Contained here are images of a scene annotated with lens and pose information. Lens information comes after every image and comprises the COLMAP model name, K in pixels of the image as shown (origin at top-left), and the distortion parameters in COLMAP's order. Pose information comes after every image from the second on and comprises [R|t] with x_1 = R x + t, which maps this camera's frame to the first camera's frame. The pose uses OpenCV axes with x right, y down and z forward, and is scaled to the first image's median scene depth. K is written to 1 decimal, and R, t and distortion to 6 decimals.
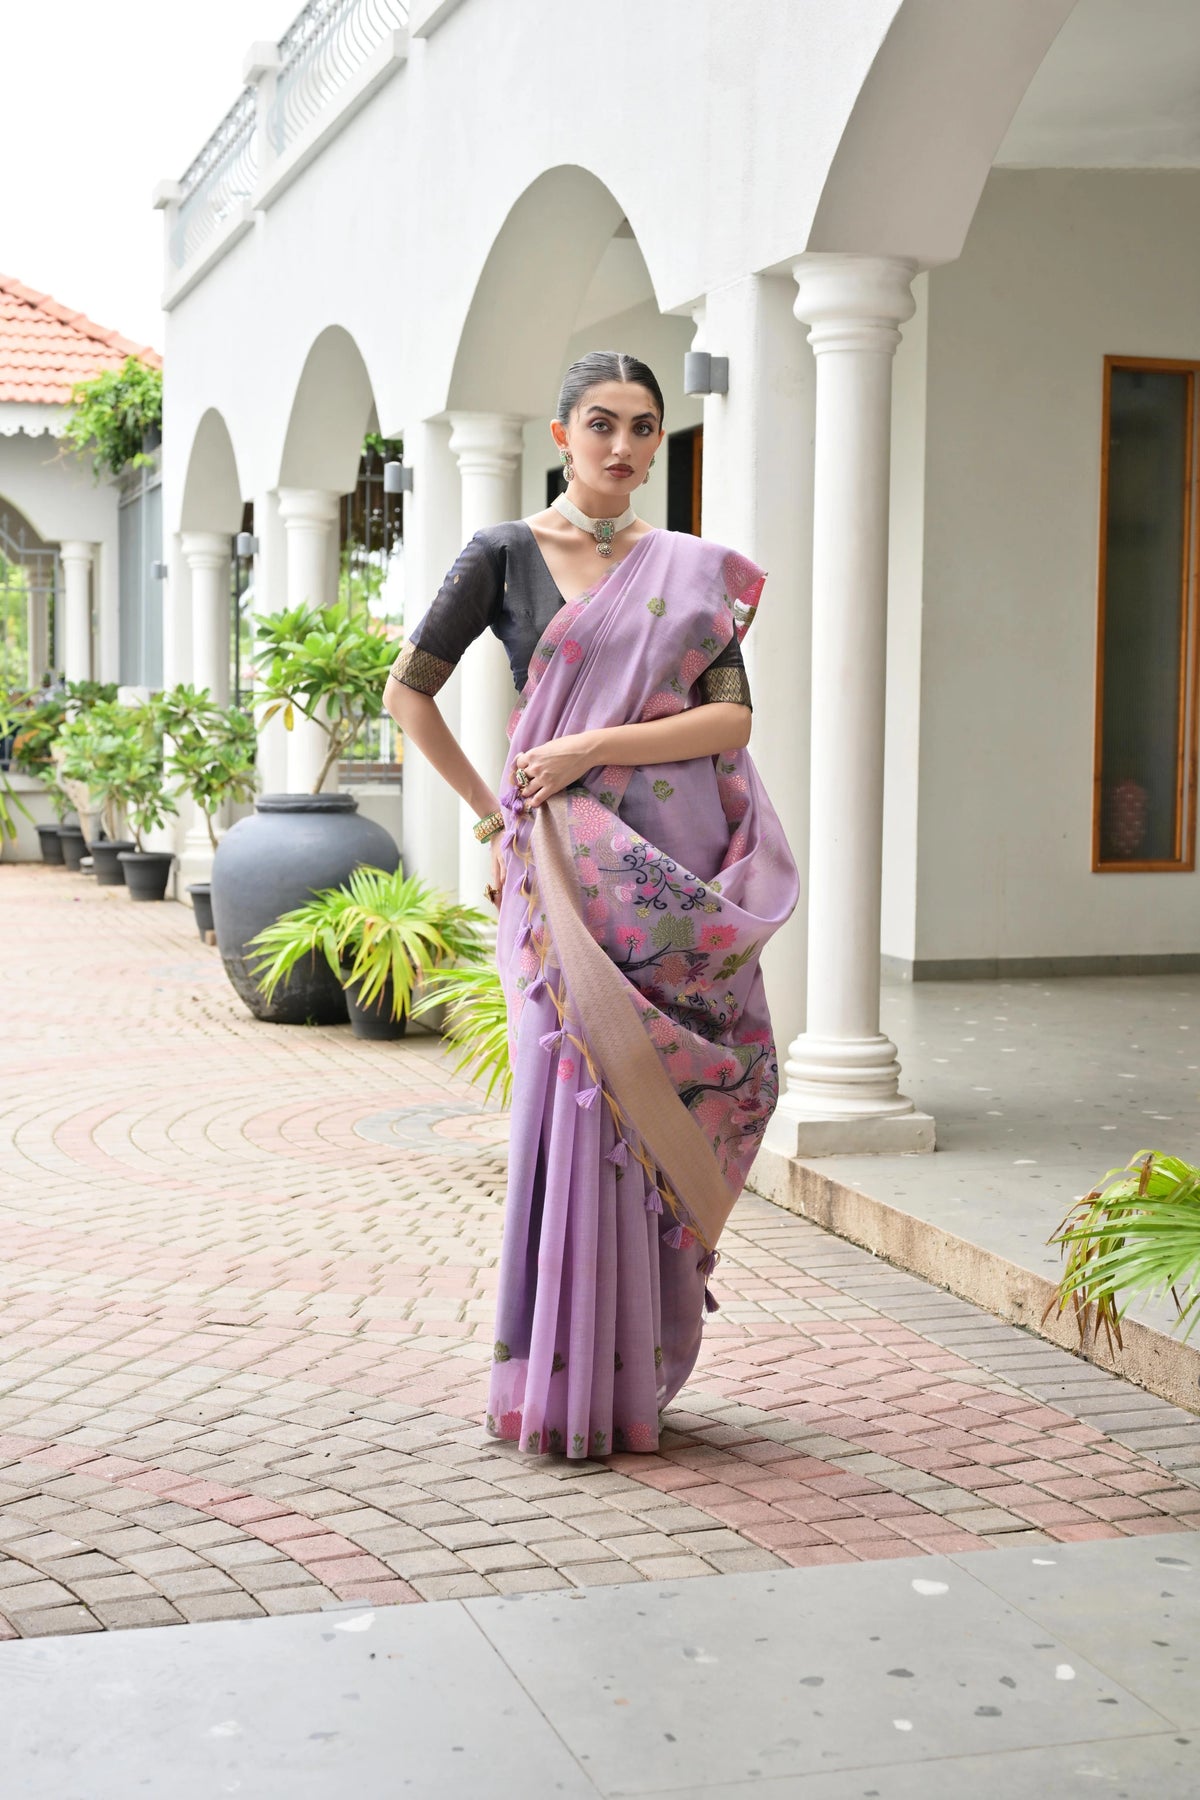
lens RADIAL K [[2606.3, 0, 602.4], [0, 2606.3, 907.8], [0, 0, 1]] dist [-0.000837, 0.000000]
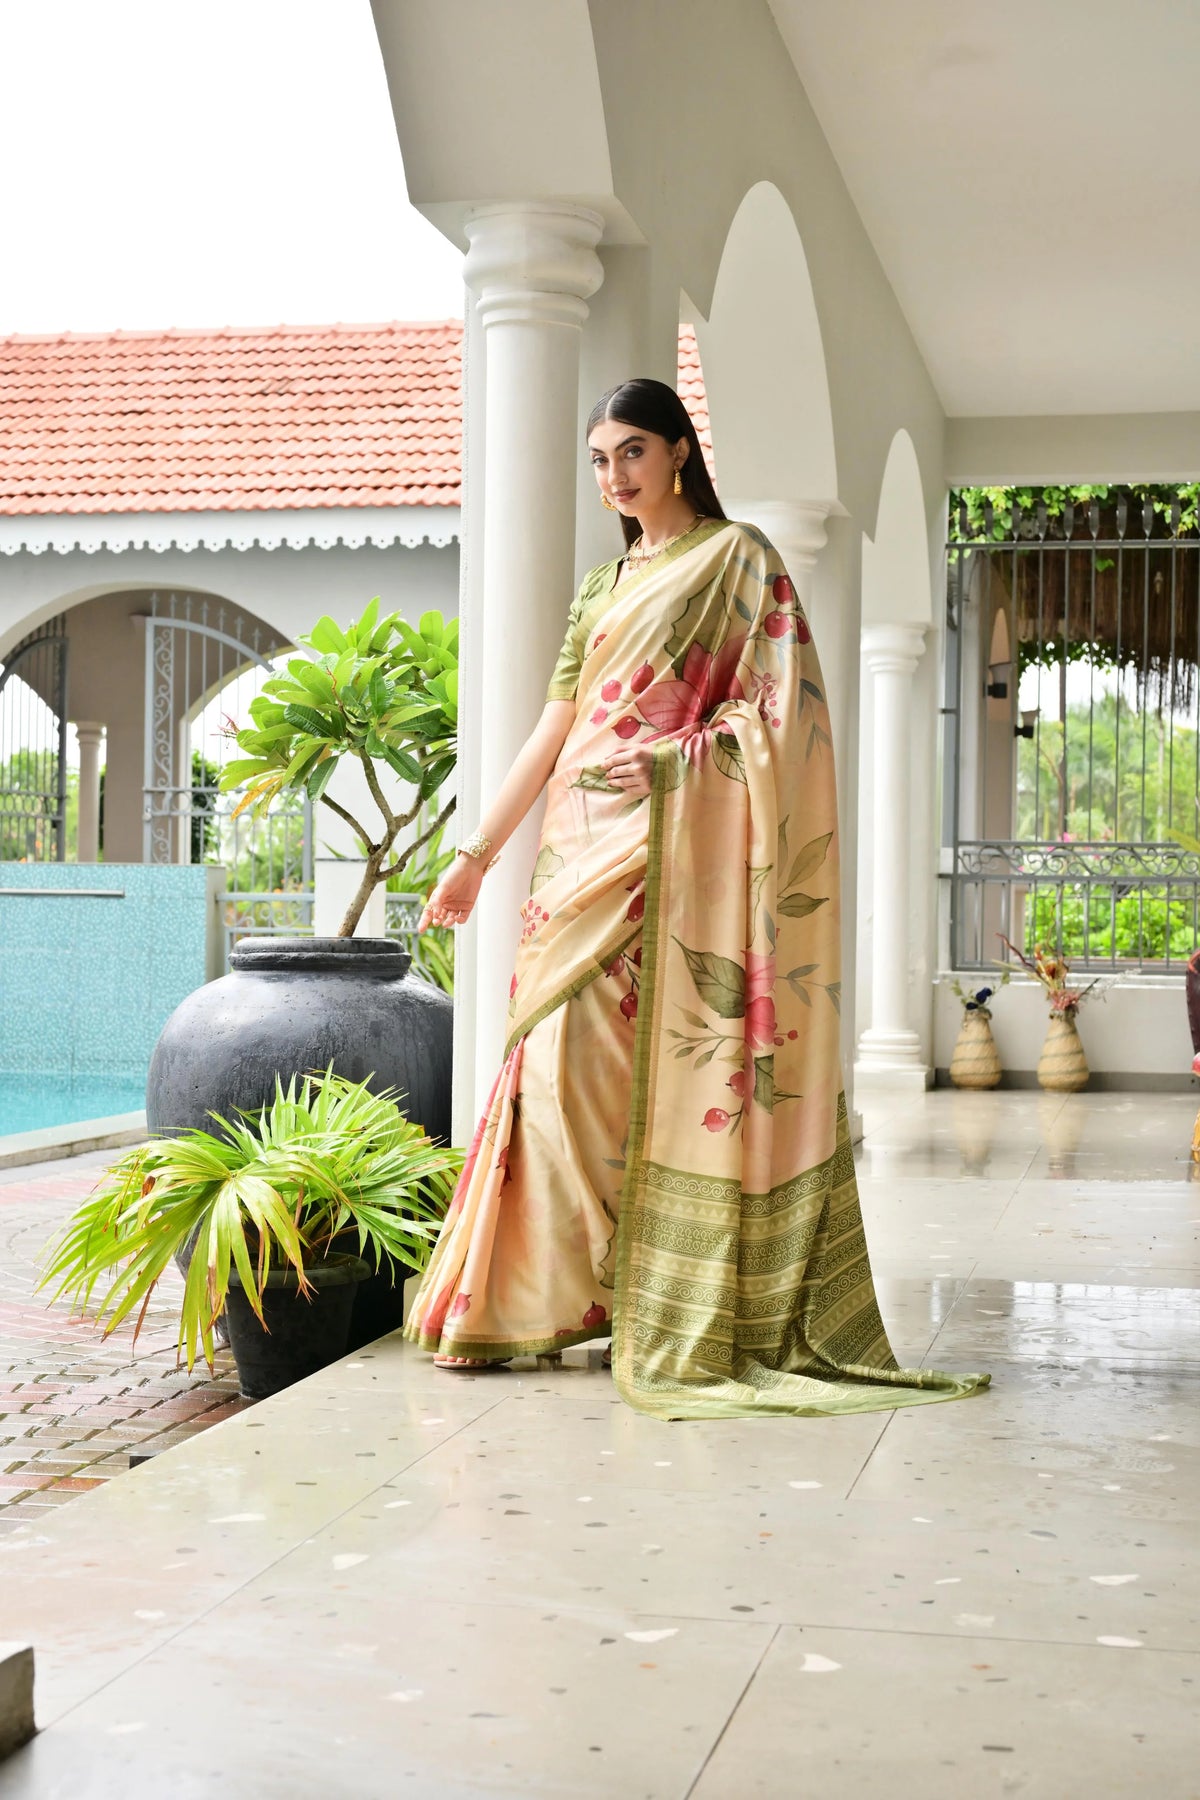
lens RADIAL K [[2606.3, 0, 609.7], [0, 2606.3, 891.7], [0, 0, 1]] dist [-0.000837, 0.000000]
pose [[0.878631, -0.002916, -0.477493, 0.221207], [-0.040191, 0.995981, -0.080038, -0.011725], [0.475807, 0.089514, 0.874983, 0.561184]]
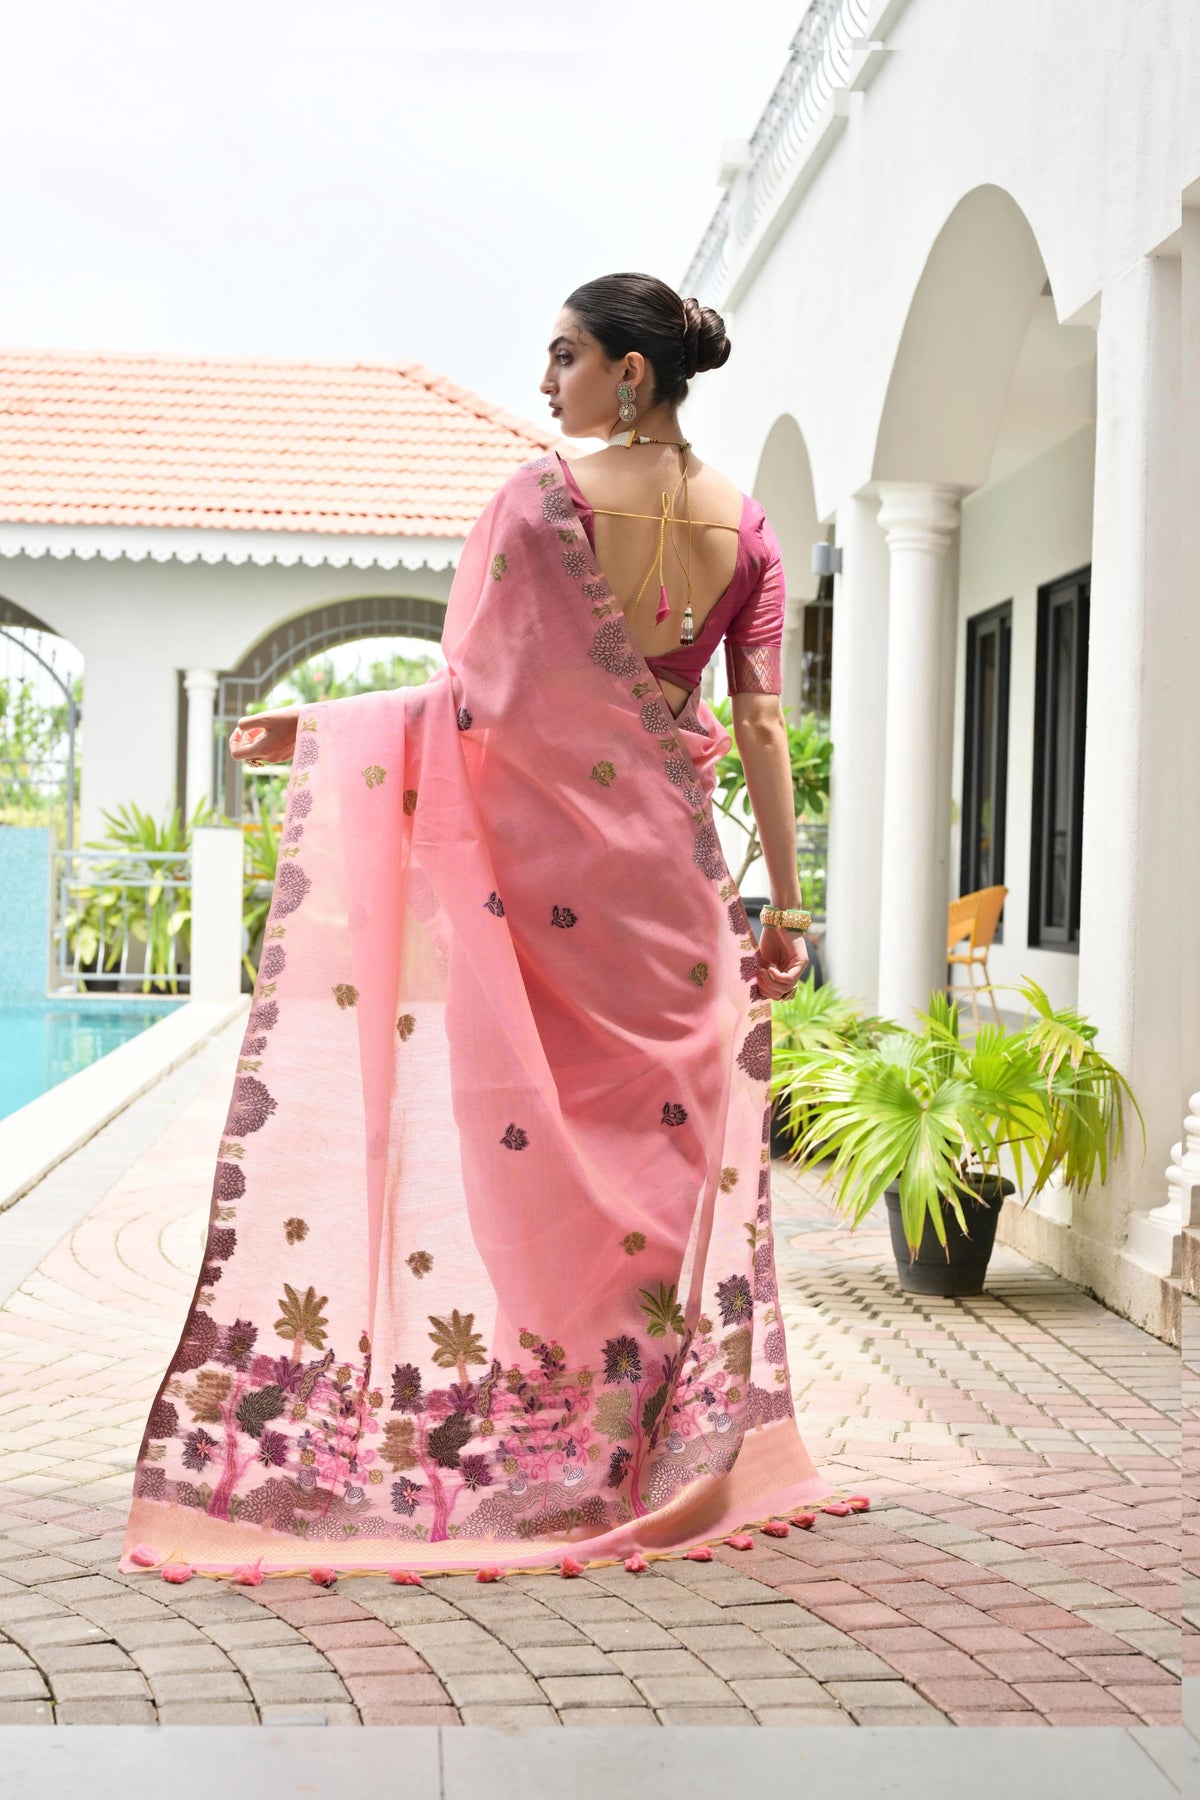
lens RADIAL K [[2606.3, 0, 580.6], [0, 2606.3, 944.4], [0, 0, 1]] dist [-0.000837, 0.000000]
pose [[0.974631, 0.019138, -0.223000, 0.048069], [-0.031464, 0.998159, -0.051851, 0.024645], [0.221597, 0.057552, 0.973439, 0.083249]]
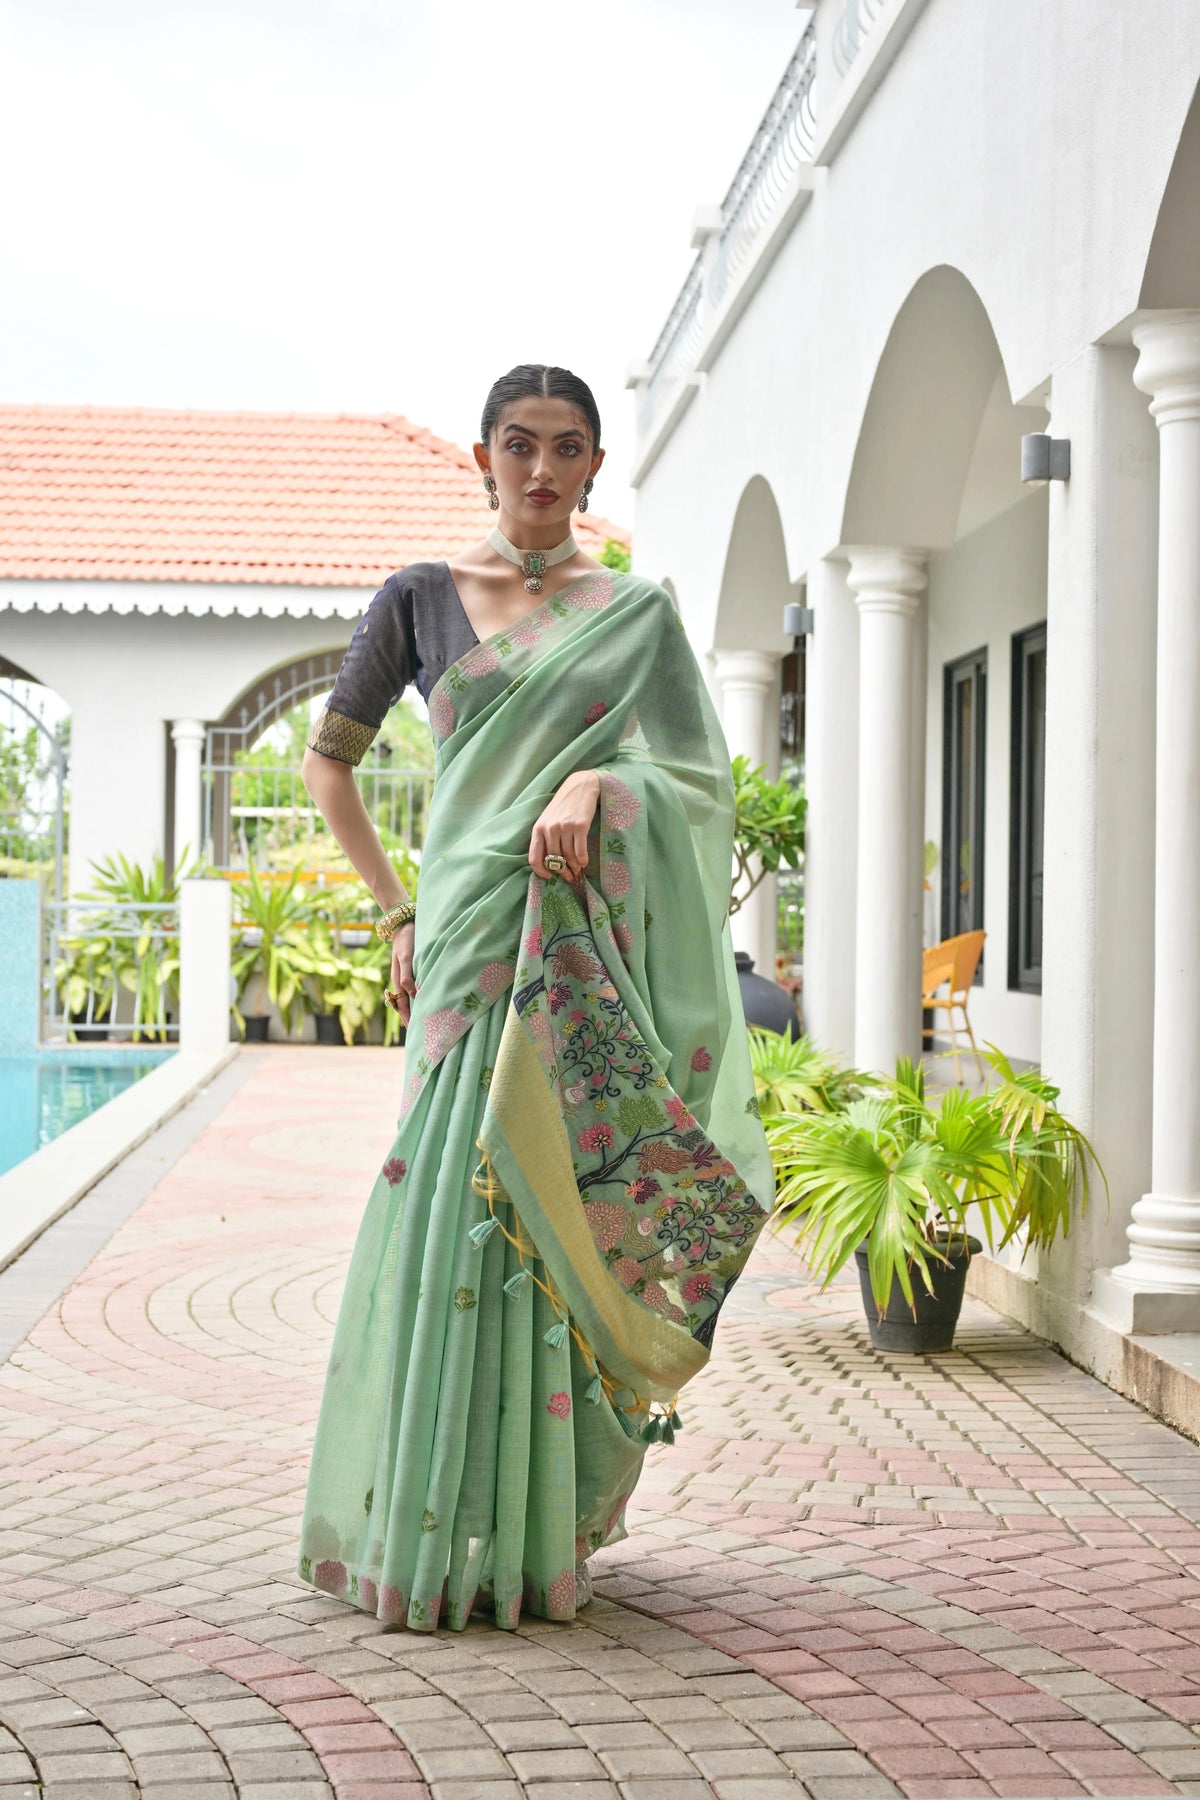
lens RADIAL K [[2606.3, 0, 596.9], [0, 2606.3, 901.4], [0, 0, 1]] dist [-0.000837, 0.000000]
pose [[0.976822, 0.001019, -0.214052, 0.055628], [-0.018808, 0.996530, -0.081085, 0.016776], [0.213226, 0.083231, 0.973451, 0.067949]]
